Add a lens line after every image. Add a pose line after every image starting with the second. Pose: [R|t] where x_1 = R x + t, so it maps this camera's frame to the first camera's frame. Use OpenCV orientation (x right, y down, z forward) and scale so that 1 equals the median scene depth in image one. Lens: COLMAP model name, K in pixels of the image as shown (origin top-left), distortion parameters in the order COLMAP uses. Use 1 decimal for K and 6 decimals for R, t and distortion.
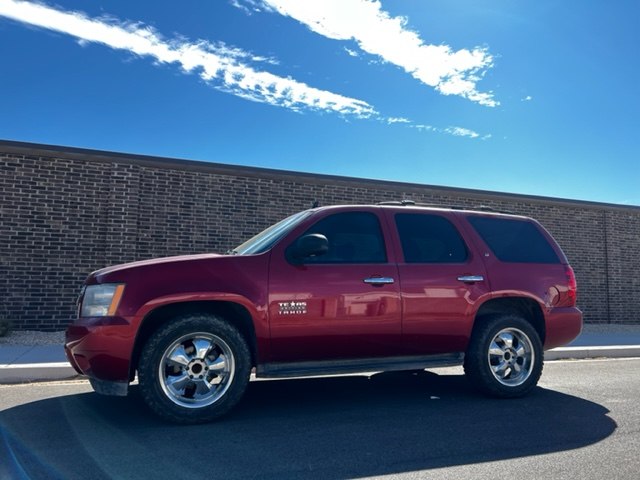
lens RADIAL K [[474.5, 0, 302.2], [0, 474.5, 239.1], [0, 0, 1]] dist [0.014996, -0.015226]
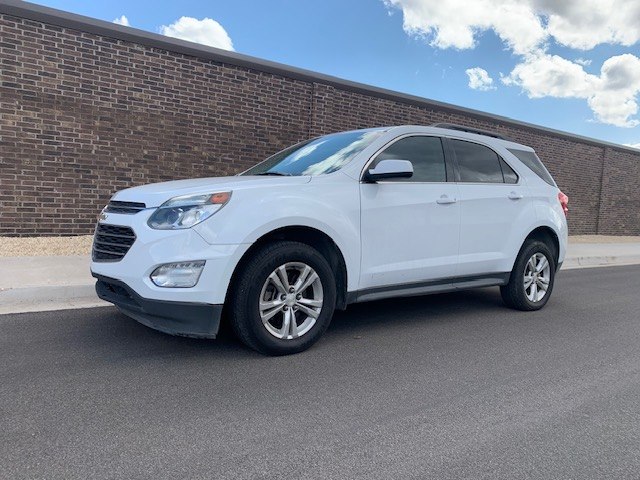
lens RADIAL K [[501.0, 0, 319.3], [0, 501.0, 243.3], [0, 0, 1]] dist [0.017073, -0.020149]
pose [[0.956141, 0.002559, 0.292895, -0.718029], [-0.058769, 0.981303, 0.183276, -0.013529], [-0.286950, -0.192451, 0.938415, -0.127746]]
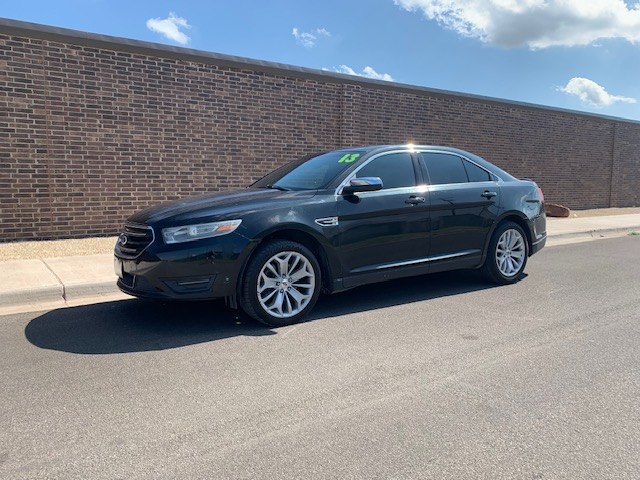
lens RADIAL K [[512.2, 0, 323.6], [0, 512.2, 240.9], [0, 0, 1]] dist [0.024481, -0.039425]
pose [[0.958740, -0.050866, 0.279697, -0.821291], [-0.009565, 0.977534, 0.210561, -0.046702], [-0.284124, -0.204548, 0.936714, -0.253199]]
